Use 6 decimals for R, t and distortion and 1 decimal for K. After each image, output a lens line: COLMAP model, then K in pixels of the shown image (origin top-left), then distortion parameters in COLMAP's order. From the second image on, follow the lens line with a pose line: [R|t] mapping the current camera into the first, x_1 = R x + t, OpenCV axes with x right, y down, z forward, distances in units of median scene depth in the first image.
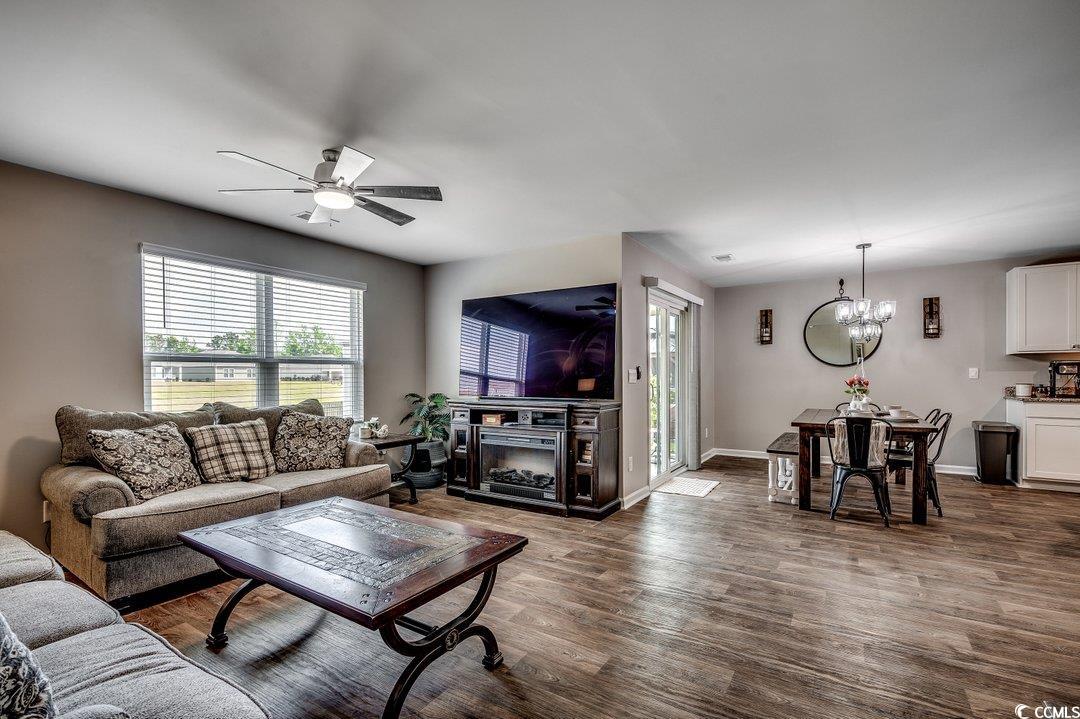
lens RADIAL K [[478.0, 0, 542.5], [0, 478.0, 379.3], [0, 0, 1]] dist [0.000487, -0.000608]
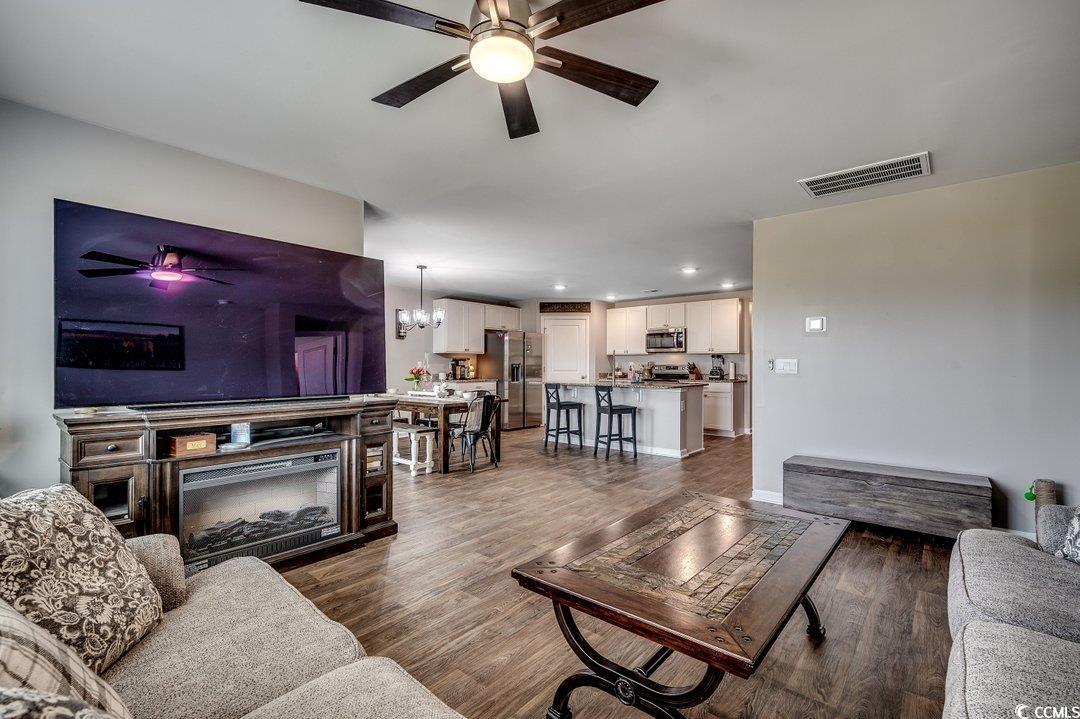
lens RADIAL K [[478.0, 0, 539.1], [0, 478.0, 361.8], [0, 0, 1]] dist [0.000487, -0.000608]
pose [[0.138547, 0.012010, 0.990283, -0.657884], [0.009326, 0.999866, -0.013431, -0.000189], [-0.990312, 0.011096, 0.138417, 0.578402]]
